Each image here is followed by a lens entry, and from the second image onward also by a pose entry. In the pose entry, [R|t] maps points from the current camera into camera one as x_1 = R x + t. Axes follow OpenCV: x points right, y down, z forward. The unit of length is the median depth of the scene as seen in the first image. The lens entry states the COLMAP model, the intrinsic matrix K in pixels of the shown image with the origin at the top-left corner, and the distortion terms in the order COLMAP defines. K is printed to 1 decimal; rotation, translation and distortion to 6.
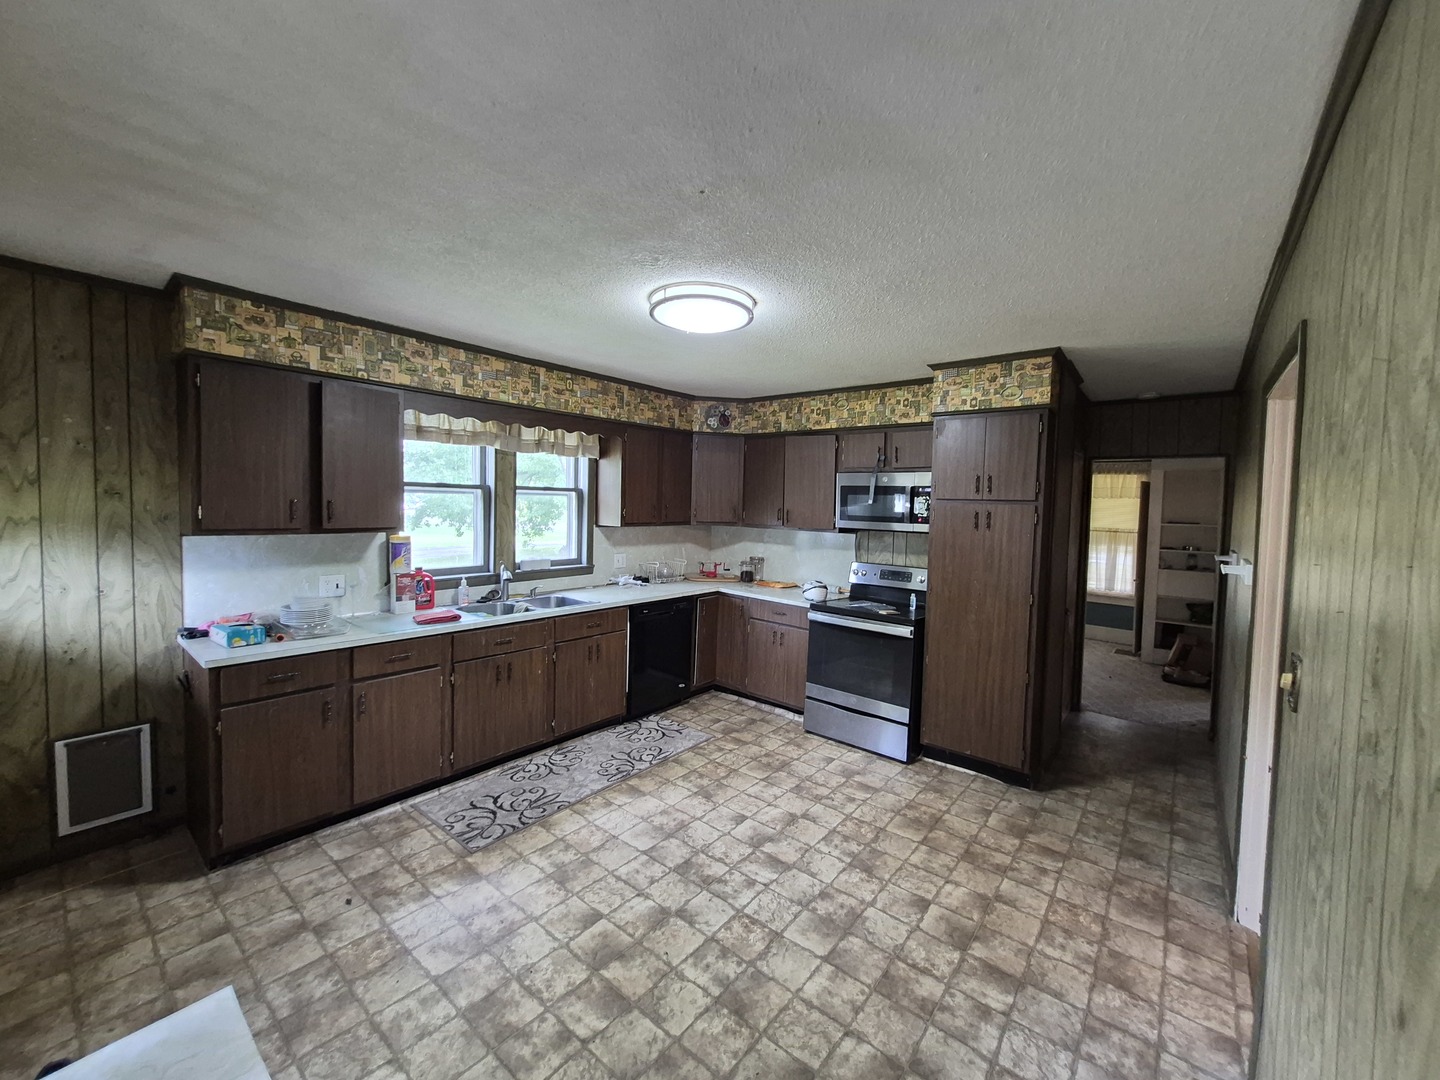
lens RADIAL K [[571.5, 0, 726.0], [0, 571.5, 537.2], [0, 0, 1]] dist [0.008295, -0.001084]
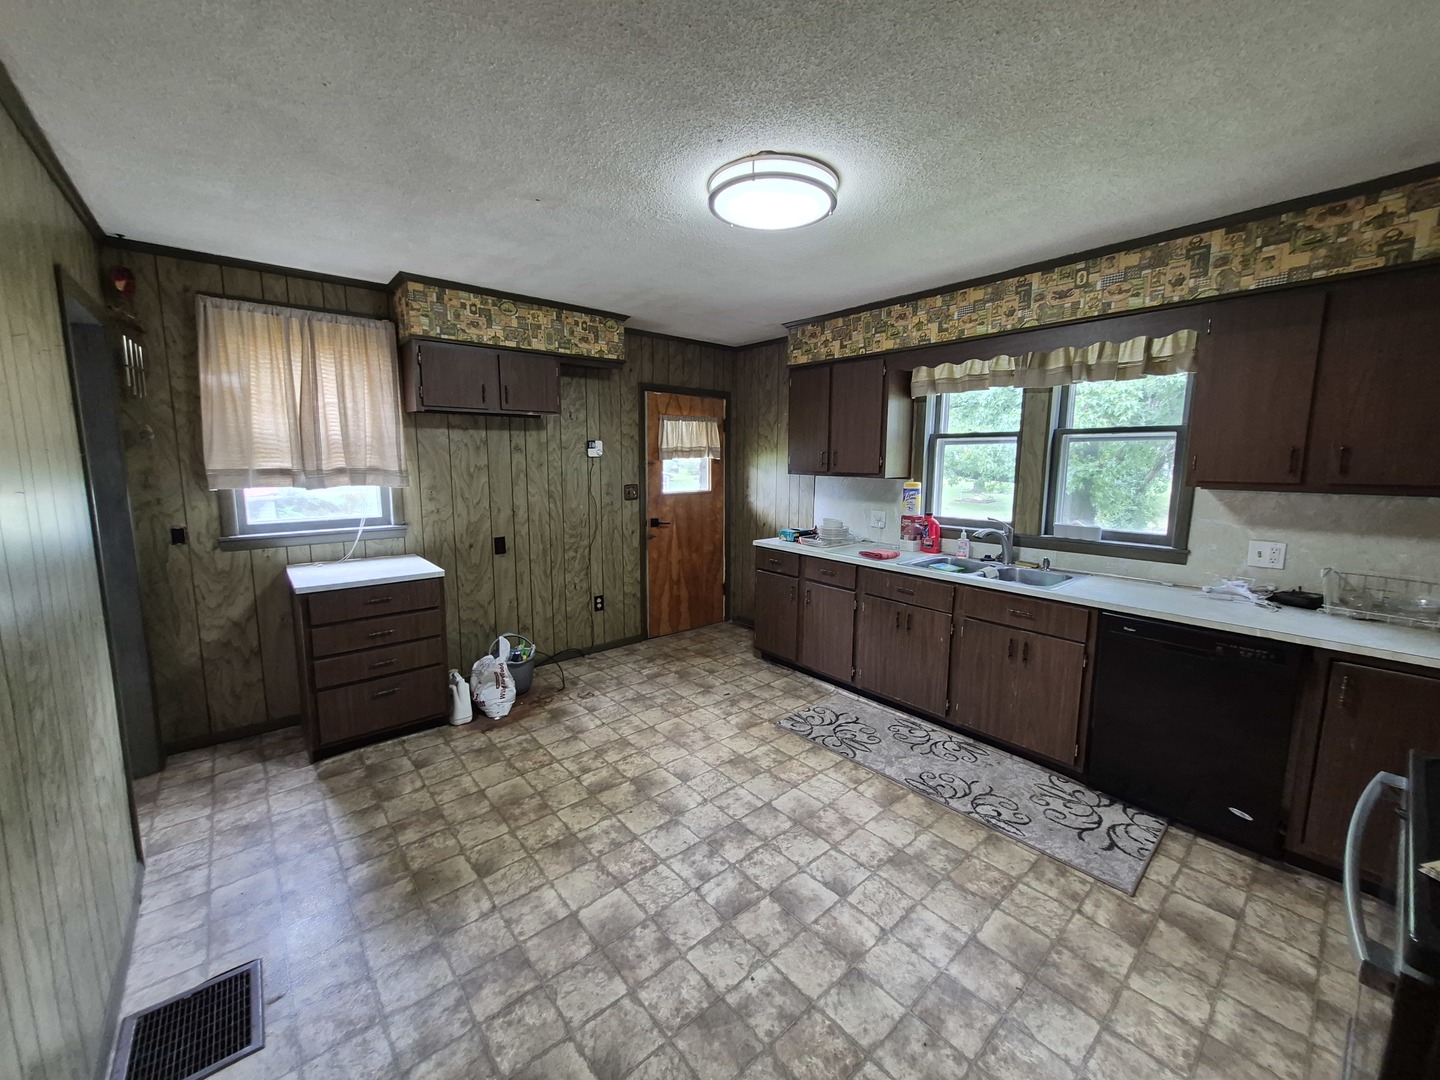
lens RADIAL K [[571.5, 0, 725.6], [0, 571.5, 531.2], [0, 0, 1]] dist [0.008295, -0.001084]
pose [[-0.176499, 0.102878, -0.978910, 0.704240], [-0.064976, 0.991136, 0.115878, -0.015994], [0.982154, 0.084058, -0.168250, 0.958476]]
